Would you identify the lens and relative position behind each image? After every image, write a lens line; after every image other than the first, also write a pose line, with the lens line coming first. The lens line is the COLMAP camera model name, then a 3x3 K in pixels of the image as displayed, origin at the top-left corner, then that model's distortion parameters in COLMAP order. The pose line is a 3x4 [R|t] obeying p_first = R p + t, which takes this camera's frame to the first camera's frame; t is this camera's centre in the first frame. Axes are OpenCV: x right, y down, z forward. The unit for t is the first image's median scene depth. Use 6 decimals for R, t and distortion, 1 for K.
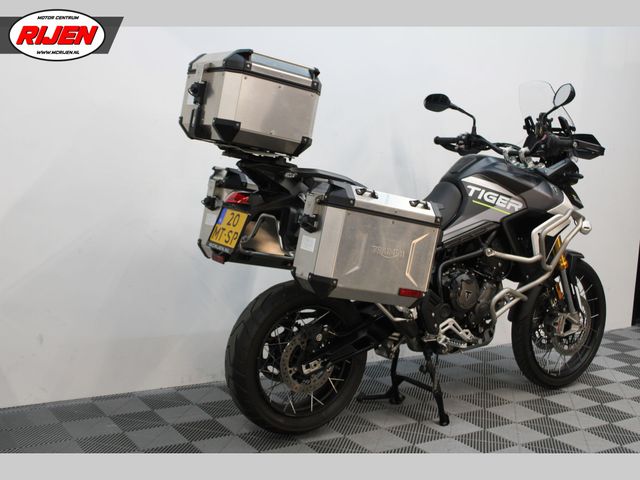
lens RADIAL K [[802.3, 0, 319.8], [0, 802.3, 241.5], [0, 0, 1]] dist [0.001142, 0.000000]
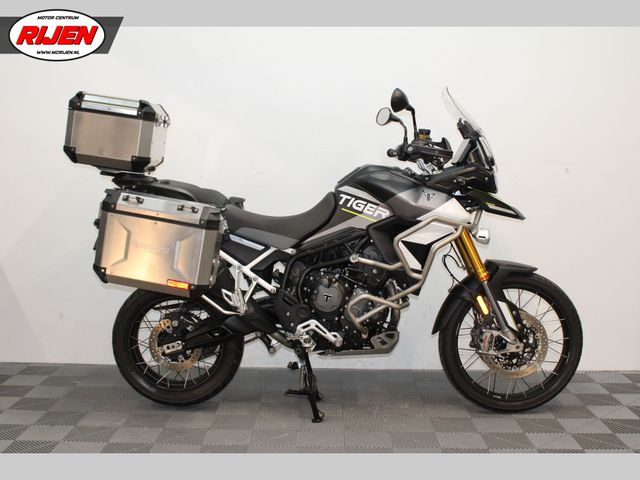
lens RADIAL K [[802.3, 0, 318.2], [0, 802.3, 238.9], [0, 0, 1]] dist [0.001142, 0.000000]
pose [[0.804004, 0.003560, -0.594613, 0.782764], [-0.032900, 0.998717, -0.038507, 0.029432], [0.593713, 0.050522, 0.803089, 0.146676]]
